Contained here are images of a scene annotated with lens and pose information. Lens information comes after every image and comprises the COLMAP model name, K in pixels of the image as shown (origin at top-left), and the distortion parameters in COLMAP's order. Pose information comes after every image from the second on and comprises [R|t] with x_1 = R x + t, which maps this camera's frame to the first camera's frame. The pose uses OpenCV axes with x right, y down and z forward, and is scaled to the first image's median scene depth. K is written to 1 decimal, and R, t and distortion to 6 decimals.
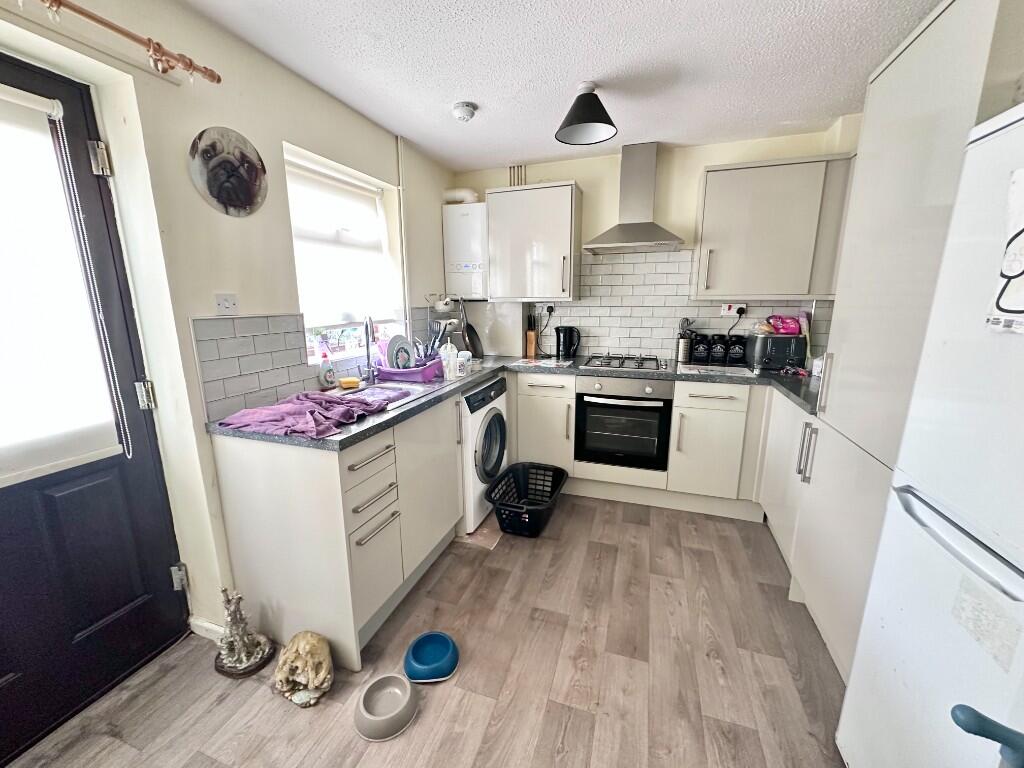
lens RADIAL K [[407.1, 0, 511.6], [0, 407.1, 383.1], [0, 0, 1]] dist [-0.002735, 0.000010]
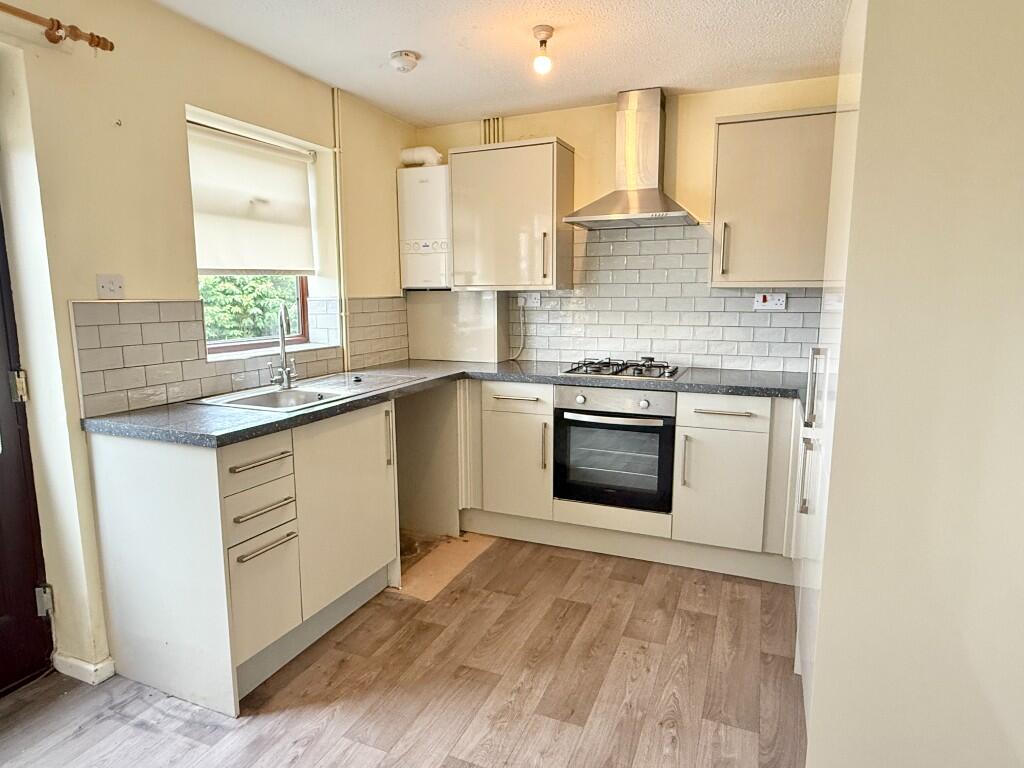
lens RADIAL K [[609.1, 0, 512.1], [0, 609.1, 386.7], [0, 0, 1]] dist [0.003970, -0.002162]
pose [[0.997131, 0.013819, -0.074427, 0.217026], [-0.017872, 0.998377, -0.054069, 0.063425], [0.073559, 0.055244, 0.995760, -0.199550]]
